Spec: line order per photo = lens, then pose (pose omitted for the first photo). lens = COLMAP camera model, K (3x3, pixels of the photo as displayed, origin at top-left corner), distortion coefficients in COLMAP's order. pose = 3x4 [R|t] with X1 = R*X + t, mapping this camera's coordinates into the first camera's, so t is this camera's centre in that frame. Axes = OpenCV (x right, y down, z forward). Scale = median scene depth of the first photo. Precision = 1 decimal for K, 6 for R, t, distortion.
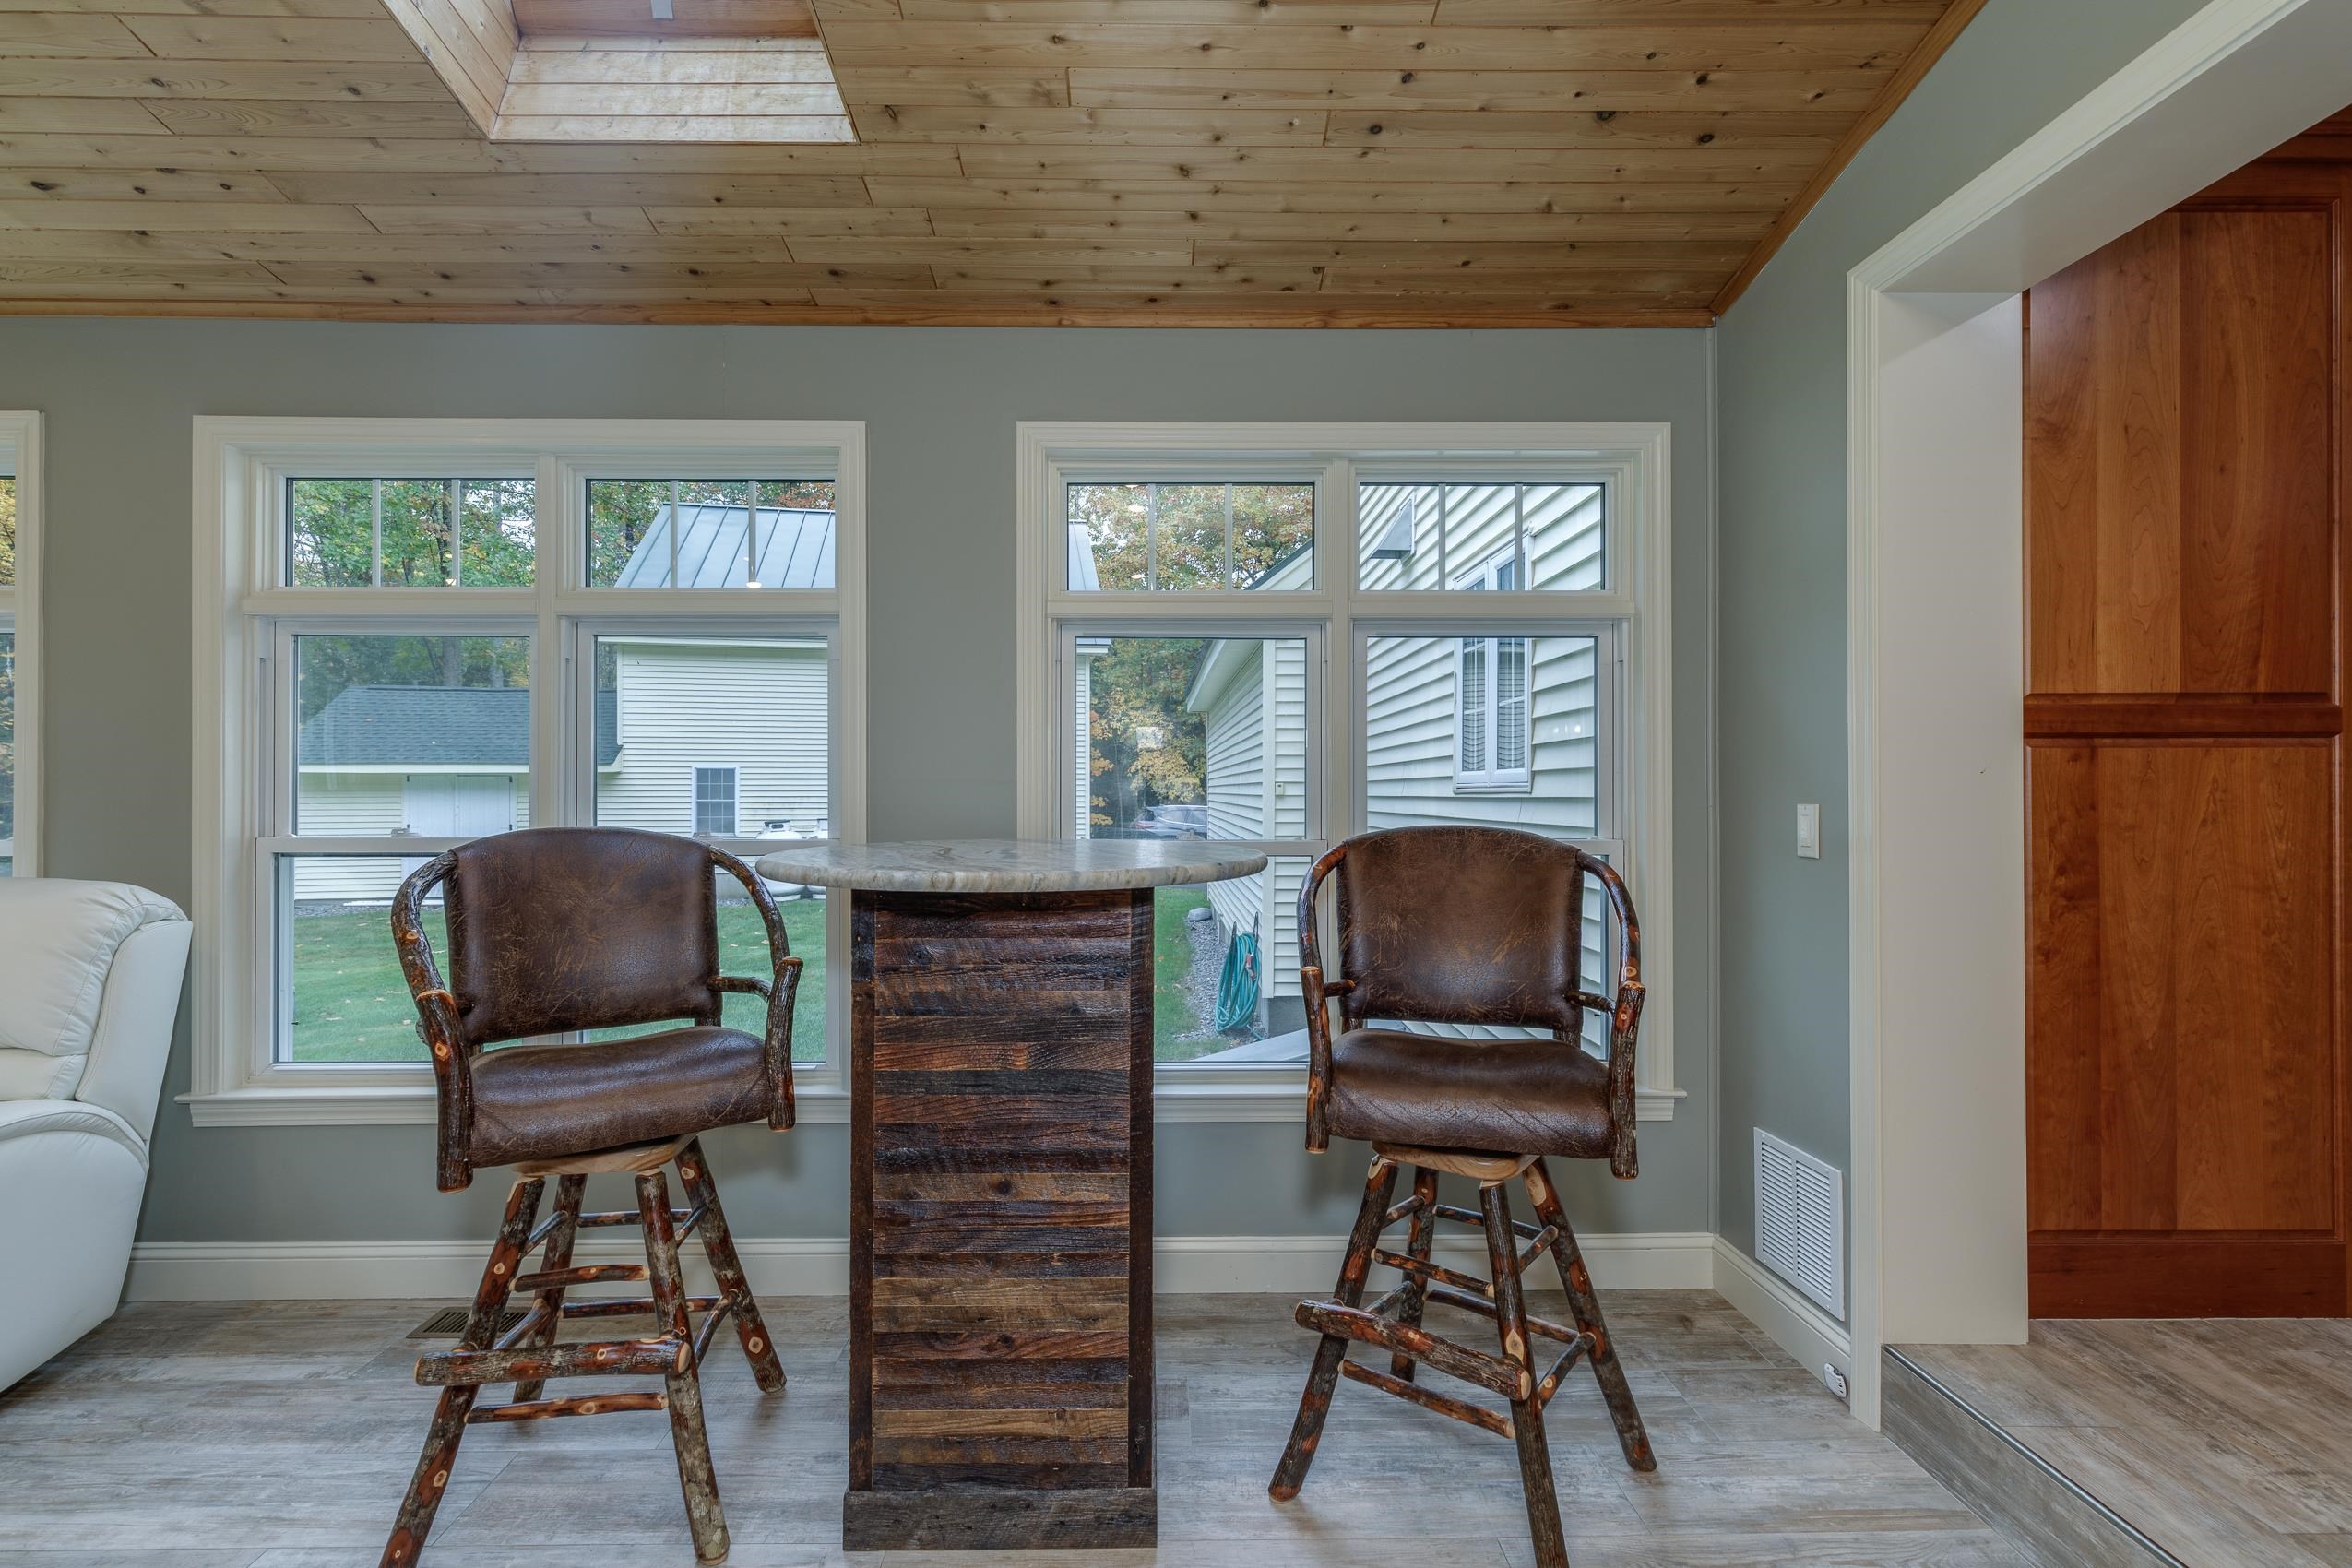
lens RADIAL K [[1072.7, 0, 1183.1], [0, 1072.7, 790.1], [0, 0, 1]] dist [0.003224, 0.000516]
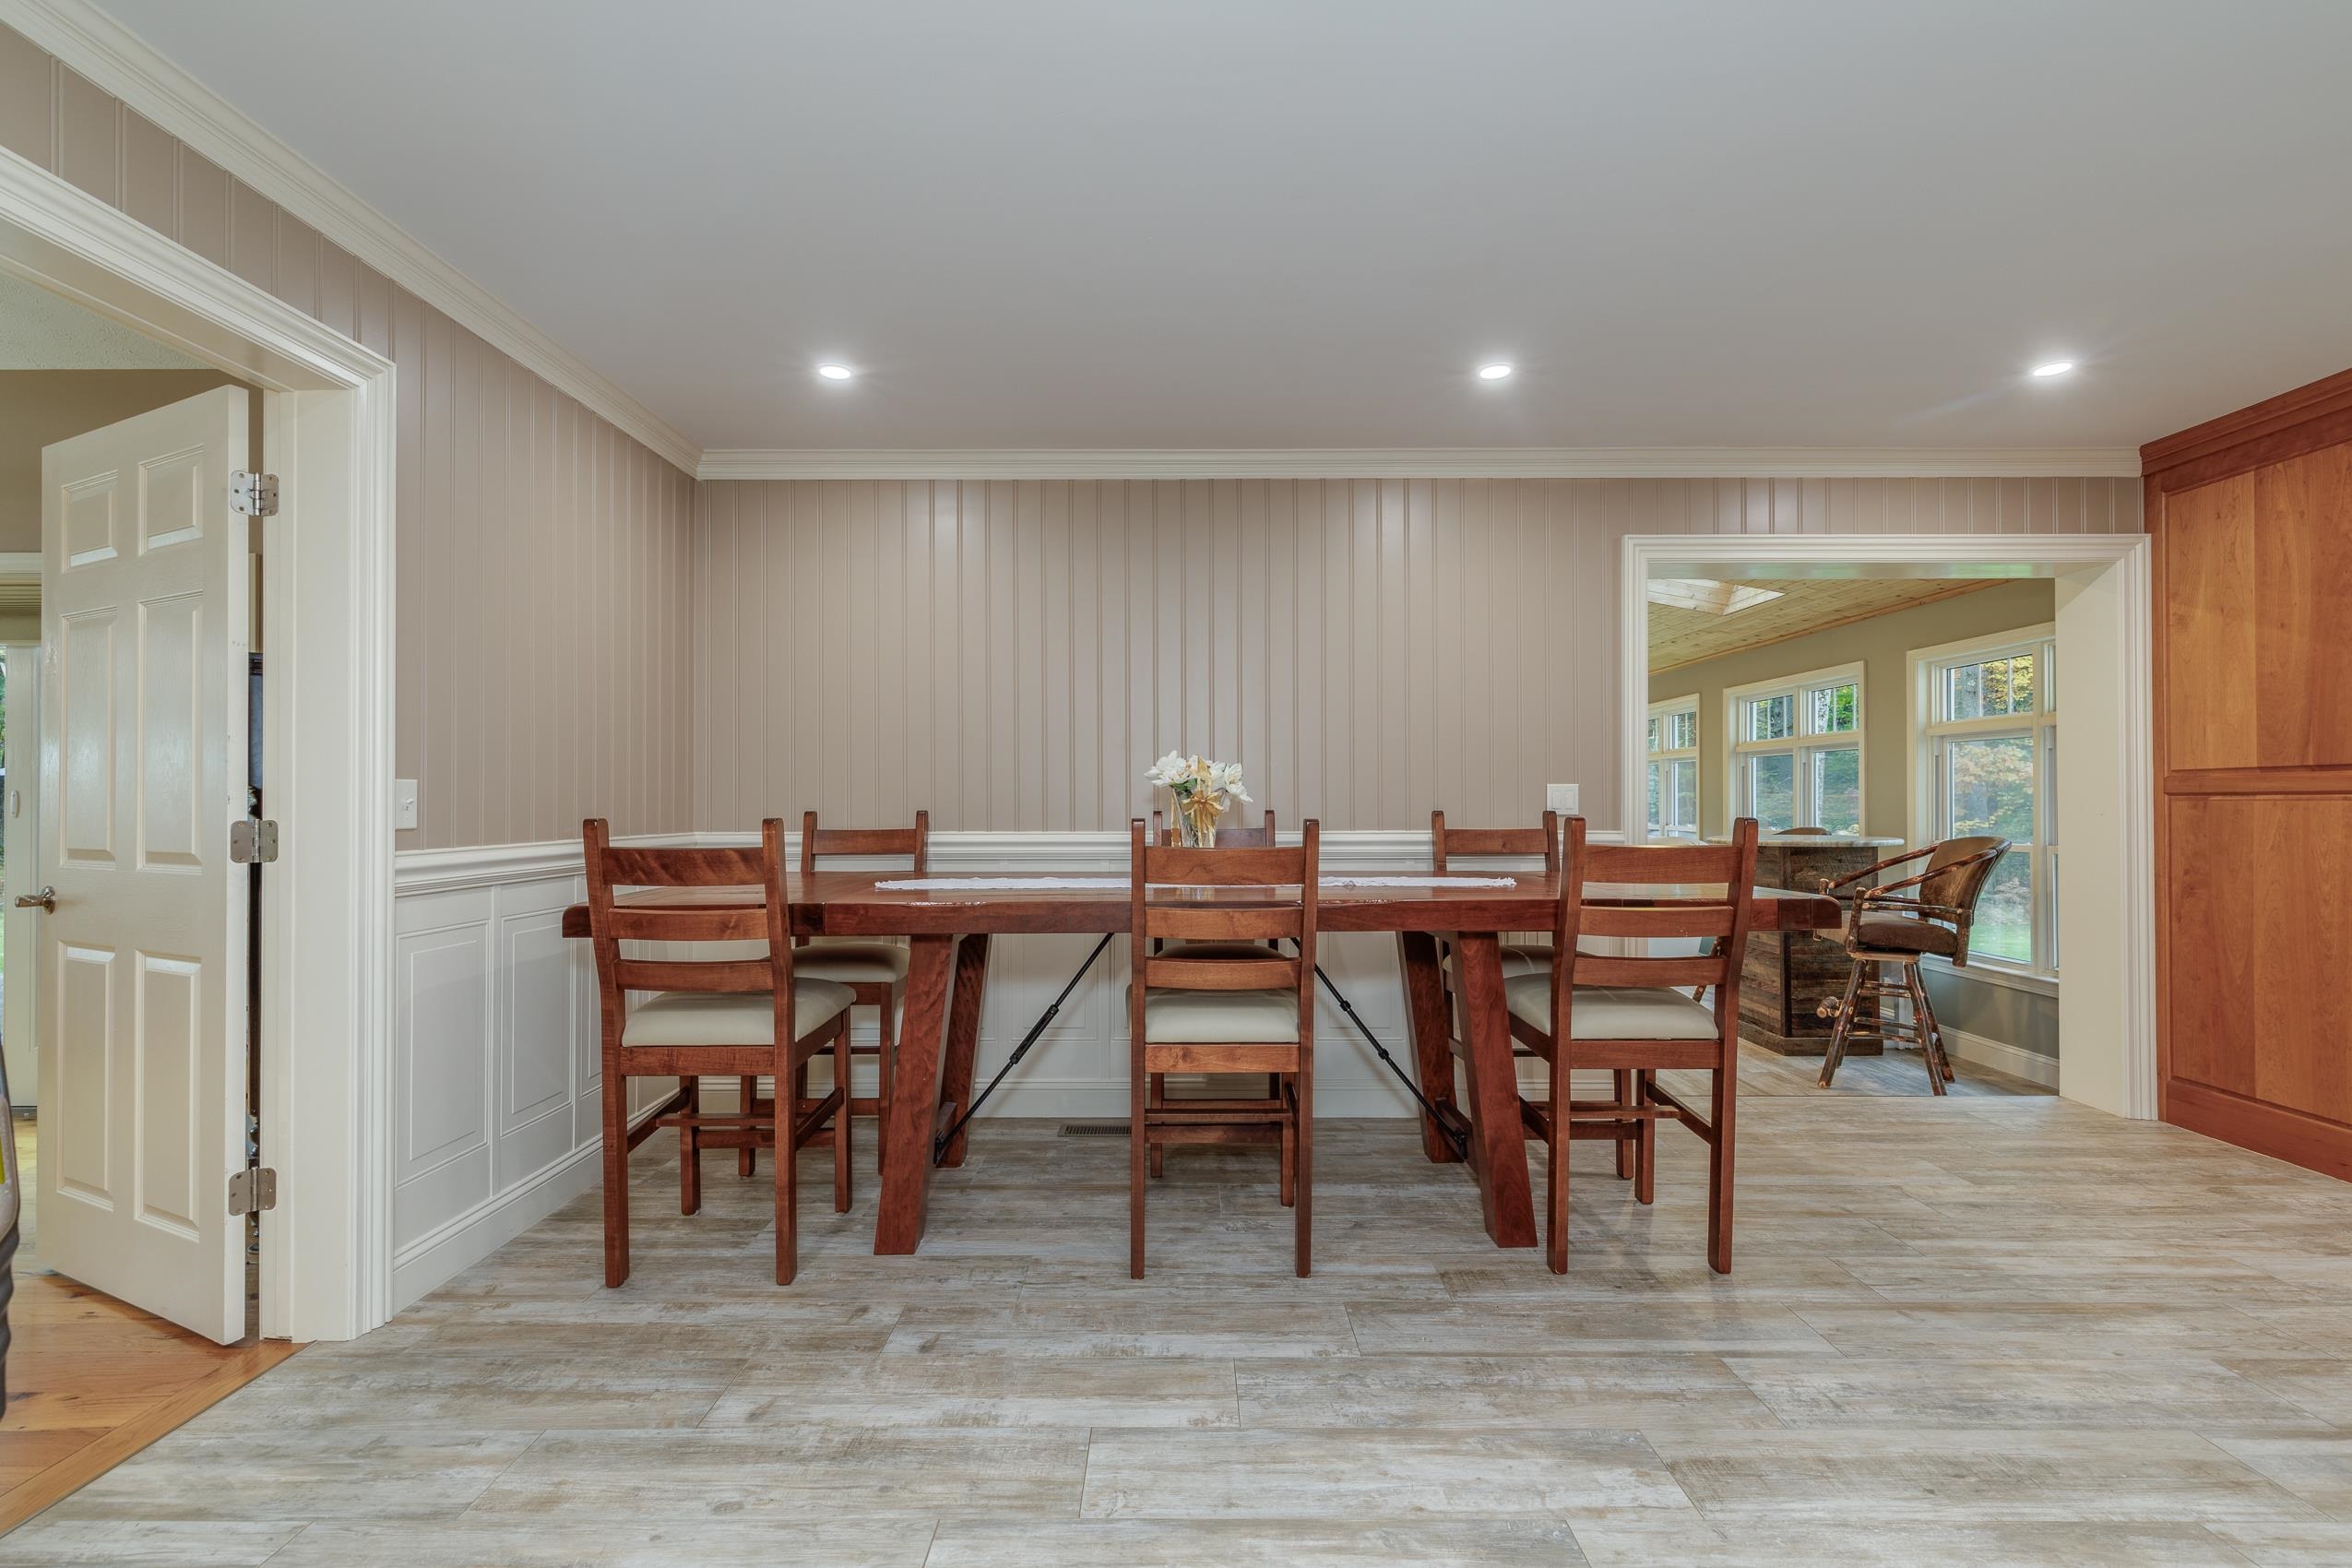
lens RADIAL K [[1072.7, 0, 1183.1], [0, 1072.7, 790.1], [0, 0, 1]] dist [0.003224, 0.000516]
pose [[-0.033622, -0.006479, -0.999414, 2.597773], [0.000646, 0.999979, -0.006505, -0.046119], [0.999434, -0.000864, -0.033617, -0.559040]]
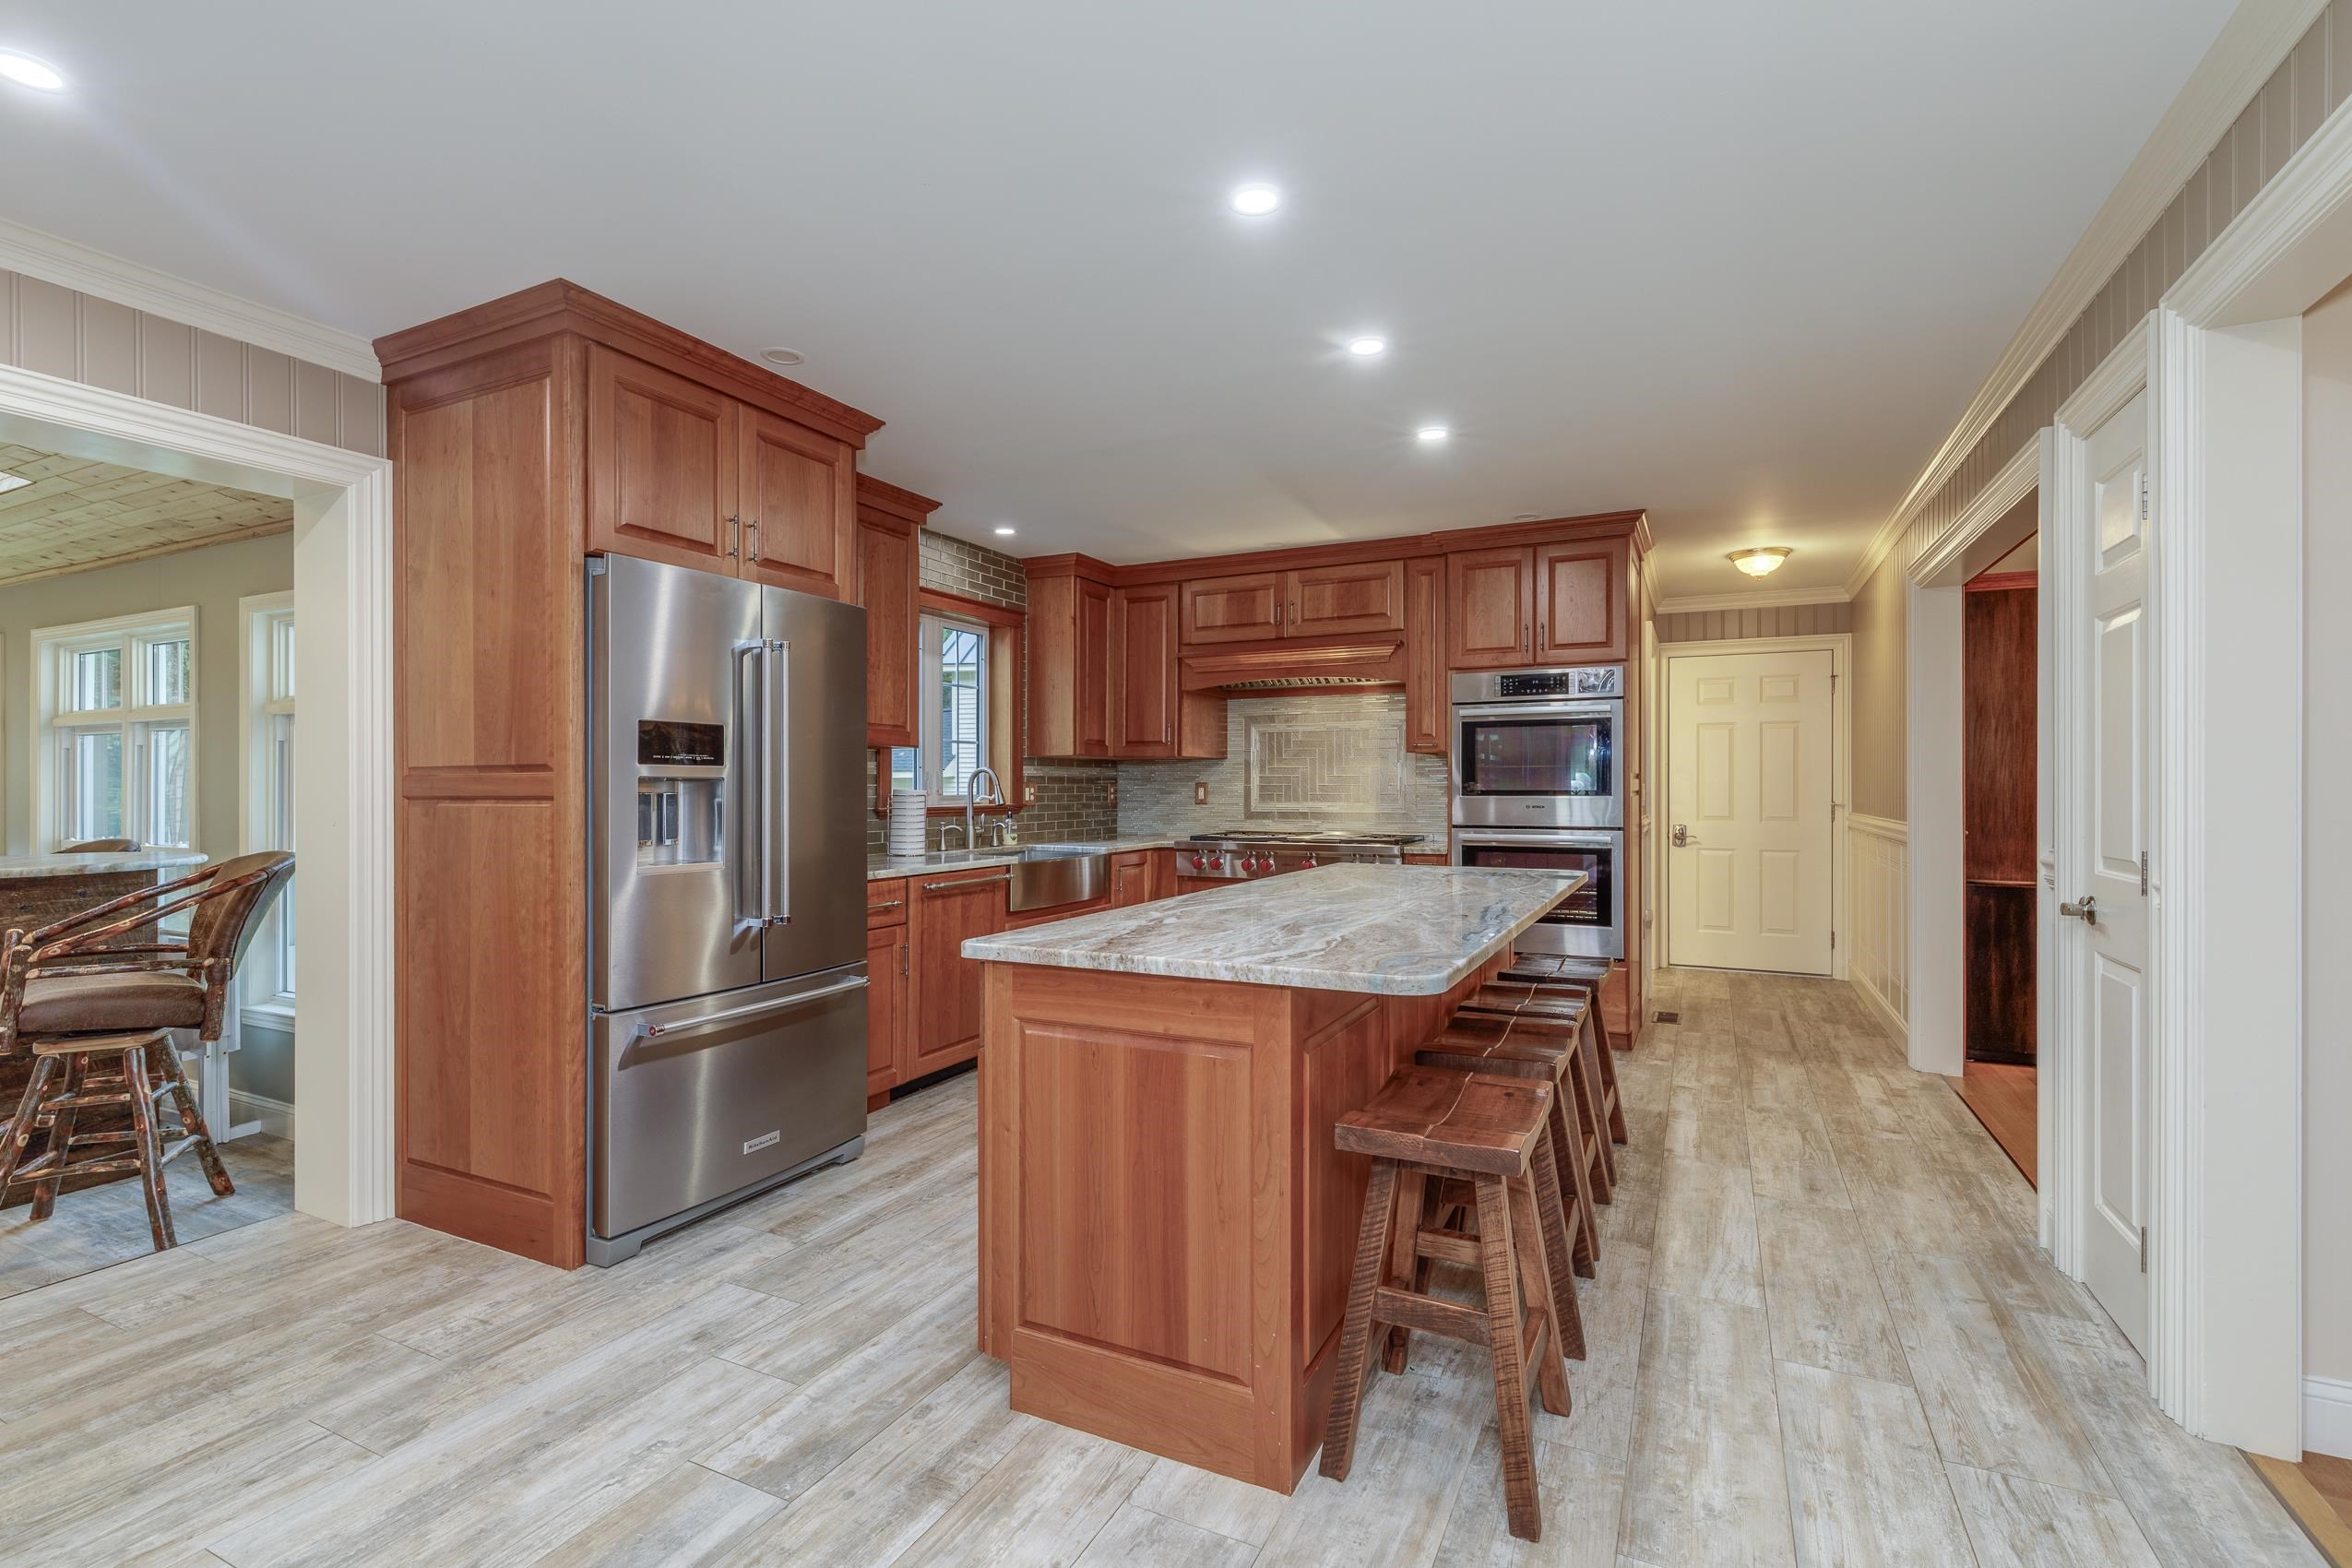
lens RADIAL K [[1072.7, 0, 1183.1], [0, 1072.7, 790.1], [0, 0, 1]] dist [0.003224, 0.000516]
pose [[0.883049, 0.003093, -0.469270, 2.301966], [0.000178, 0.999976, 0.006927, -0.069293], [0.469281, -0.006200, 0.883027, 0.249518]]
